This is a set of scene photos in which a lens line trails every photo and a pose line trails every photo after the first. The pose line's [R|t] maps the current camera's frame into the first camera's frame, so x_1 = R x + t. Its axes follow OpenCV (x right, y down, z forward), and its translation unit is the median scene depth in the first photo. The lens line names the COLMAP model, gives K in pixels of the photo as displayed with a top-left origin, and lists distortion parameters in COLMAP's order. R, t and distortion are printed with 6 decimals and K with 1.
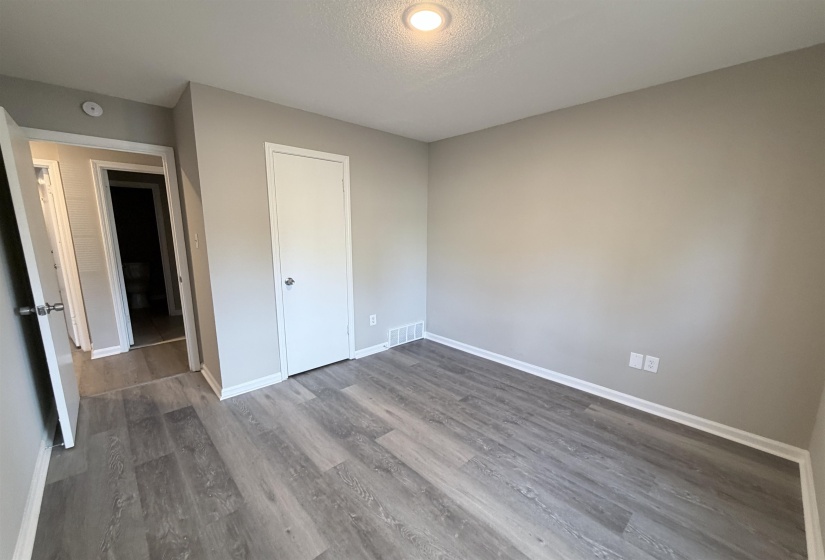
lens RADIAL K [[332.5, 0, 415.2], [0, 332.5, 285.6], [0, 0, 1]] dist [0.001890, -0.000457]
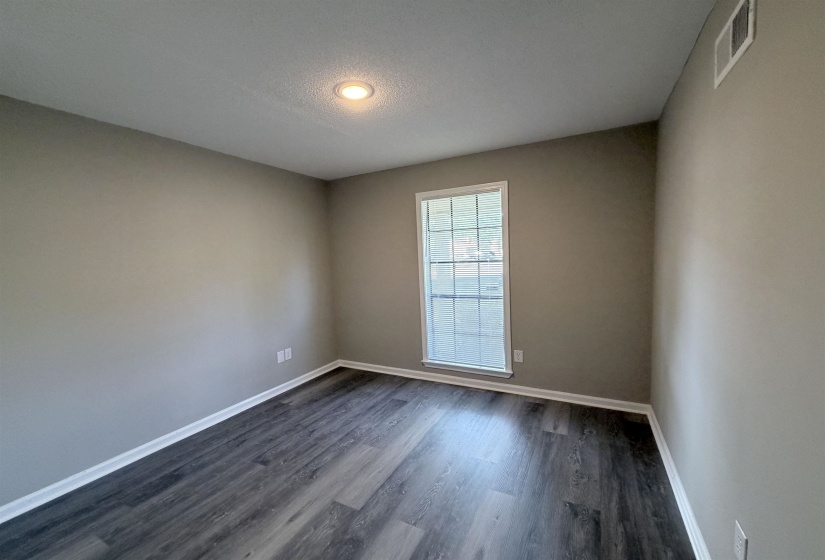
lens RADIAL K [[332.5, 0, 409.4], [0, 332.5, 285.5], [0, 0, 1]] dist [0.001890, -0.000457]
pose [[-0.310143, -0.075621, 0.947678, -0.826205], [0.193078, 0.971047, 0.140674, -0.159198], [-0.930877, 0.226604, -0.286562, 0.900818]]
